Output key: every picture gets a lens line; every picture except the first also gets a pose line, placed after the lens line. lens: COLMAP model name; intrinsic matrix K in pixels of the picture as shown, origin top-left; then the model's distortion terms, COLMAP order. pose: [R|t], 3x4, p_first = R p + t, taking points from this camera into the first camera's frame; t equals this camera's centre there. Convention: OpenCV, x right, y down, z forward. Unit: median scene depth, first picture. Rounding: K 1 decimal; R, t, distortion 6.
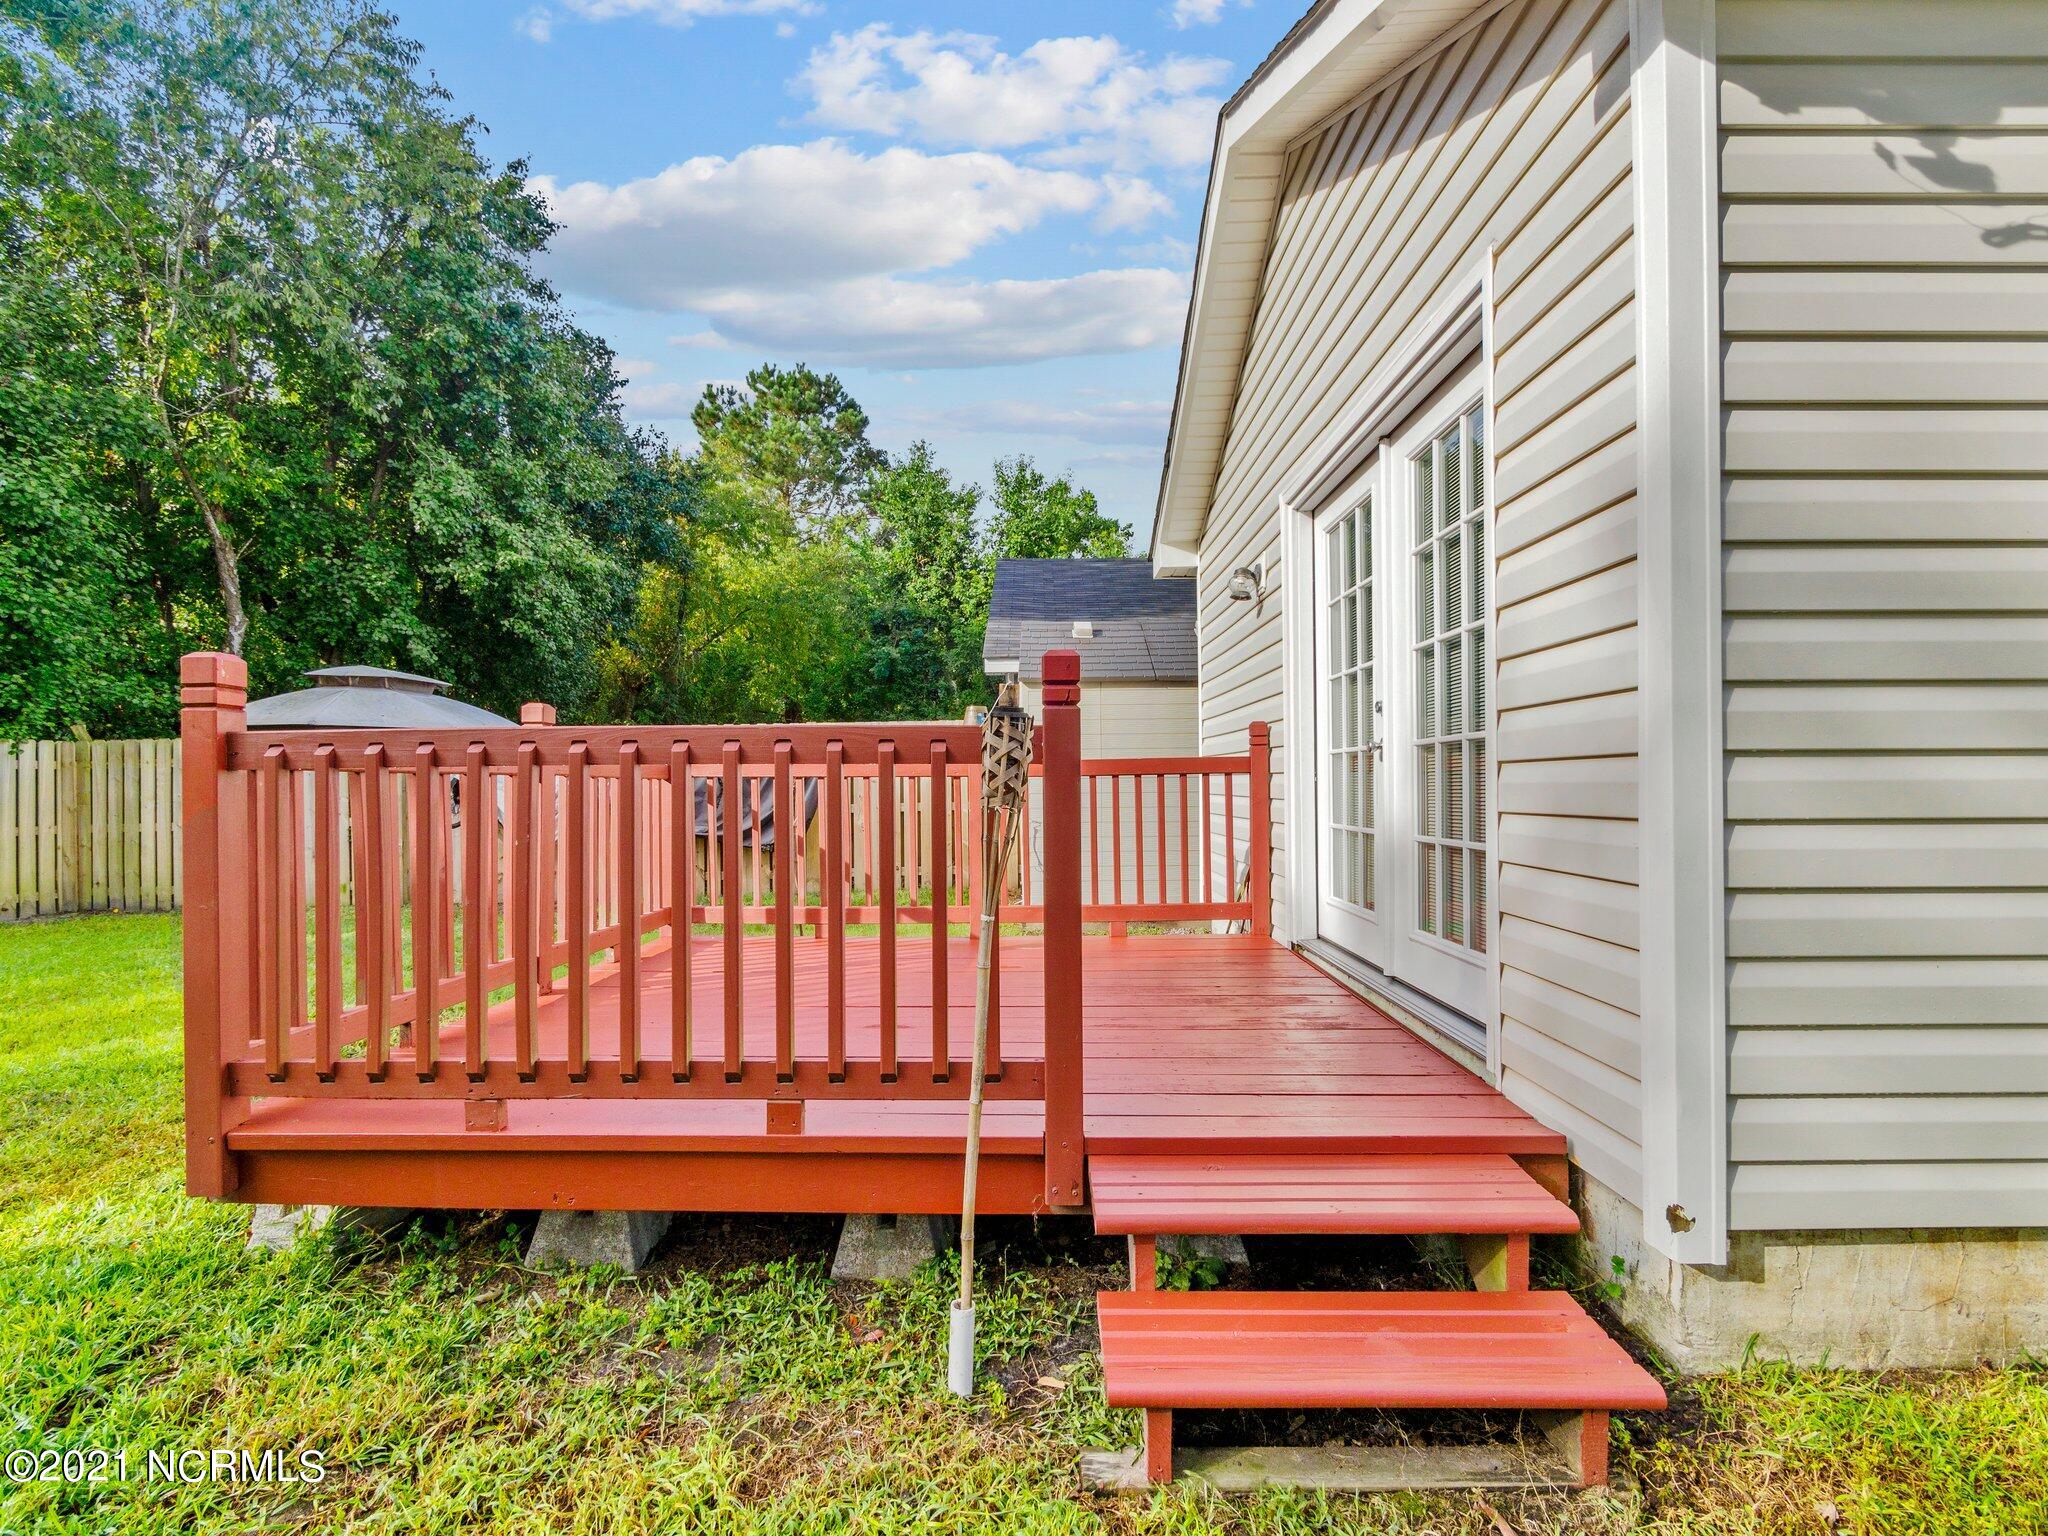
lens RADIAL K [[875.8, 0, 1024.0], [0, 875.8, 768.0], [0, 0, 1]] dist [0.002331, 0.000513]
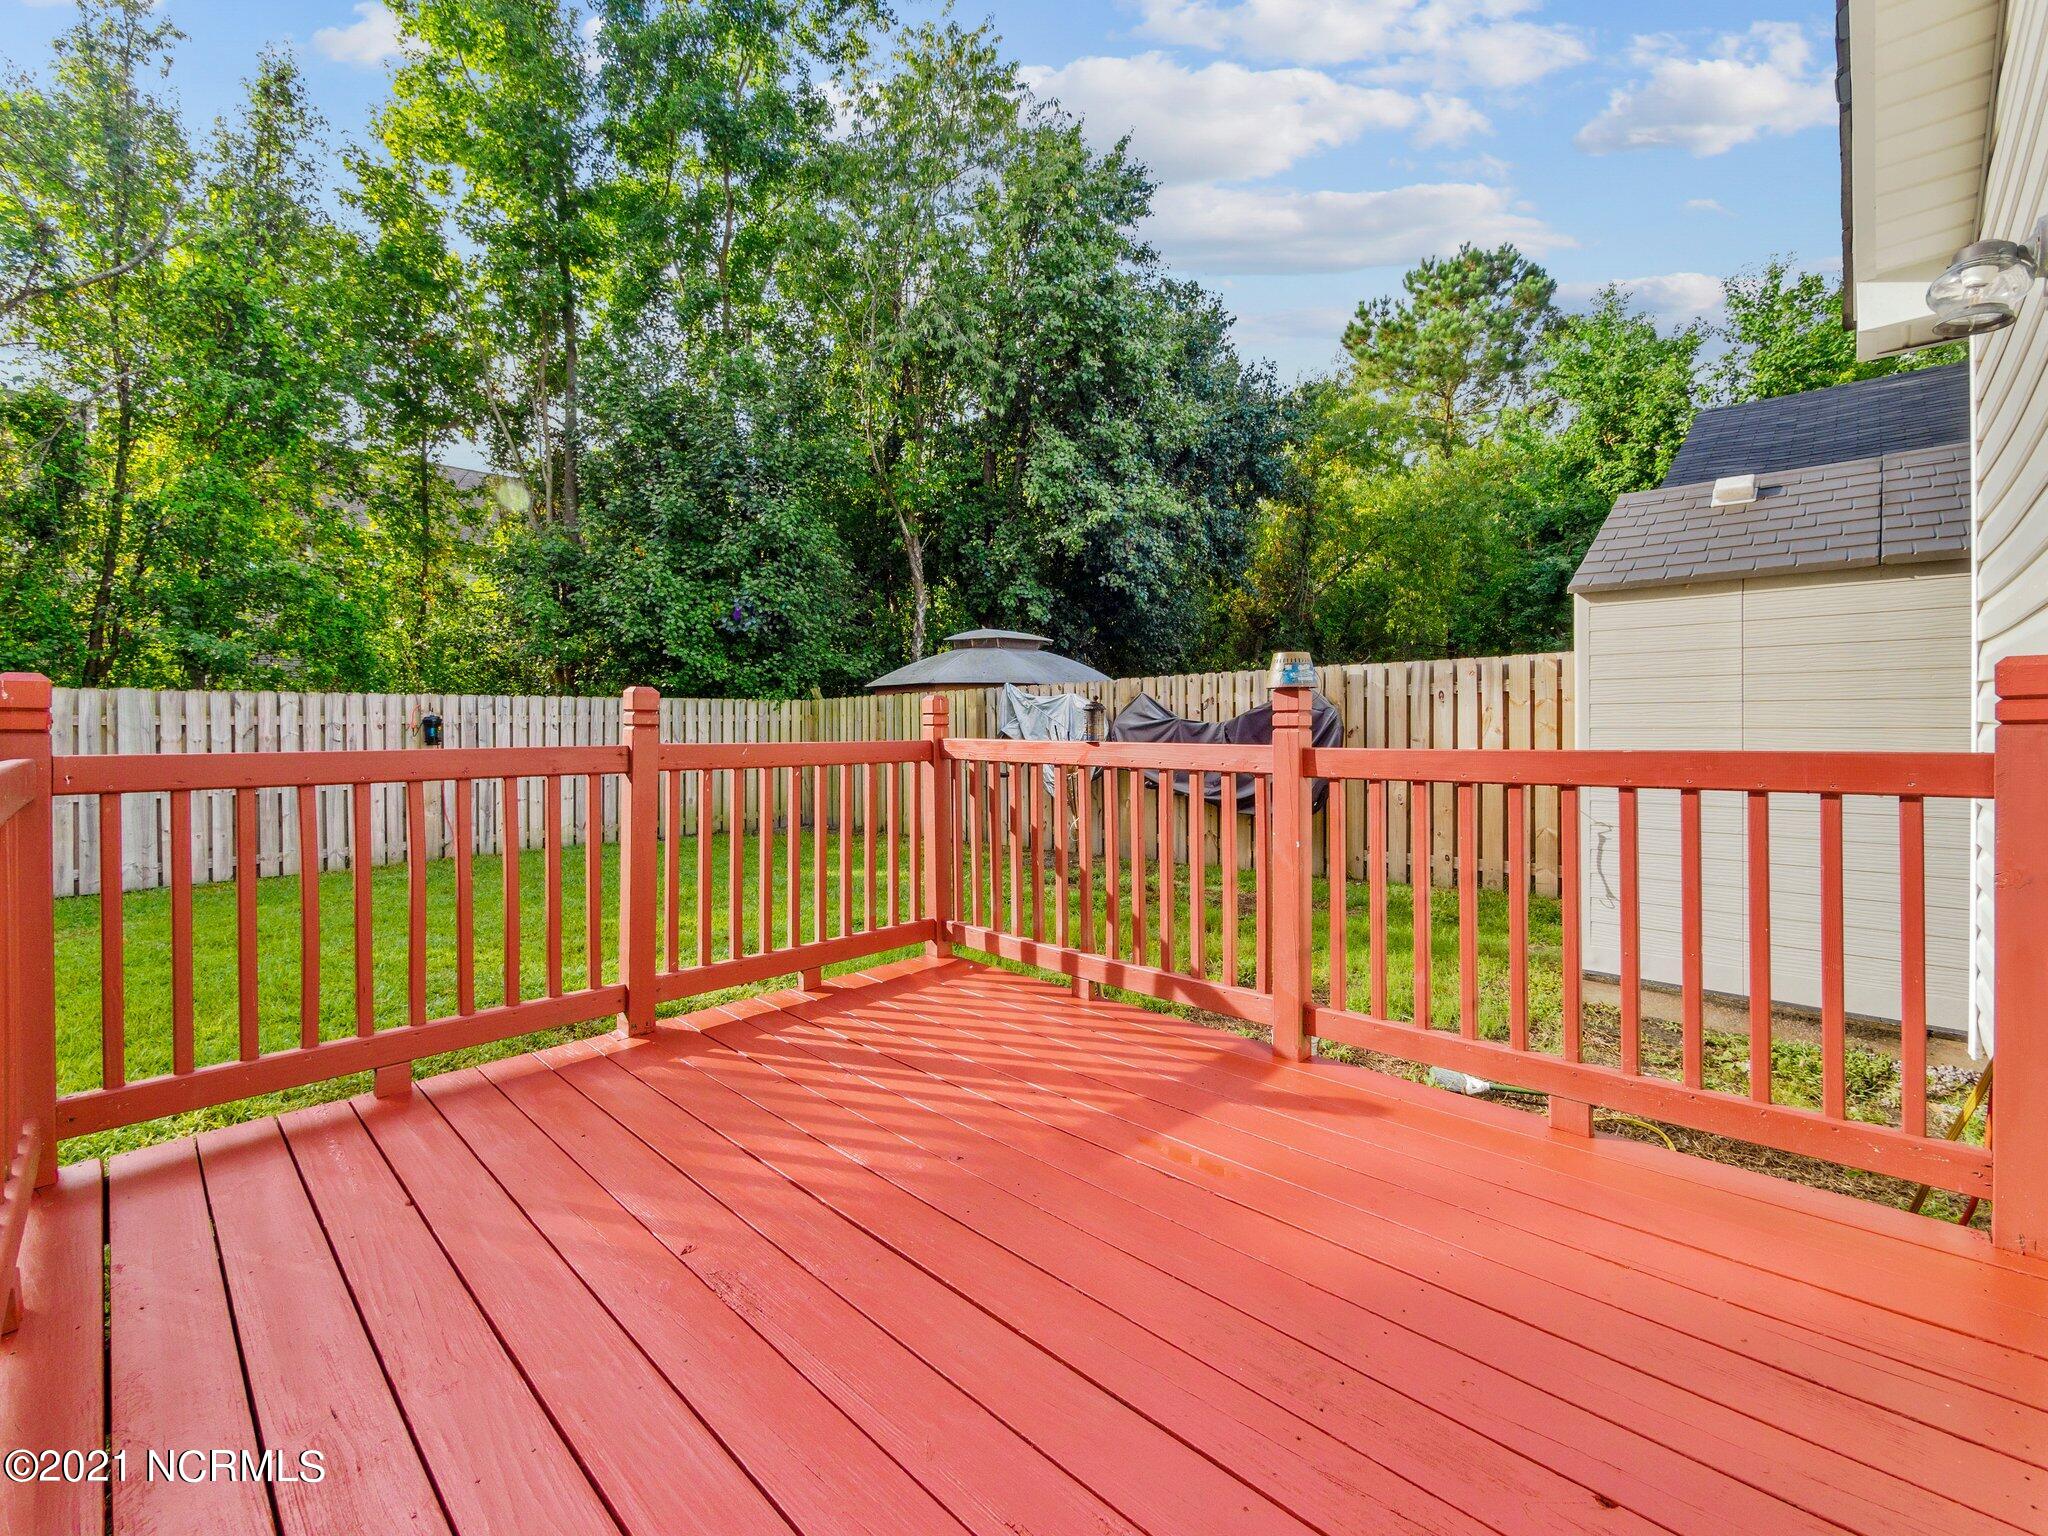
lens RADIAL K [[884.1, 0, 1028.5], [0, 884.1, 720.1], [0, 0, 1]] dist [-0.000392, 0.000372]
pose [[0.736482, 0.002142, -0.676454, 0.059843], [0.010412, 0.999841, 0.014501, -0.008740], [0.676377, -0.017723, 0.736342, 0.125718]]
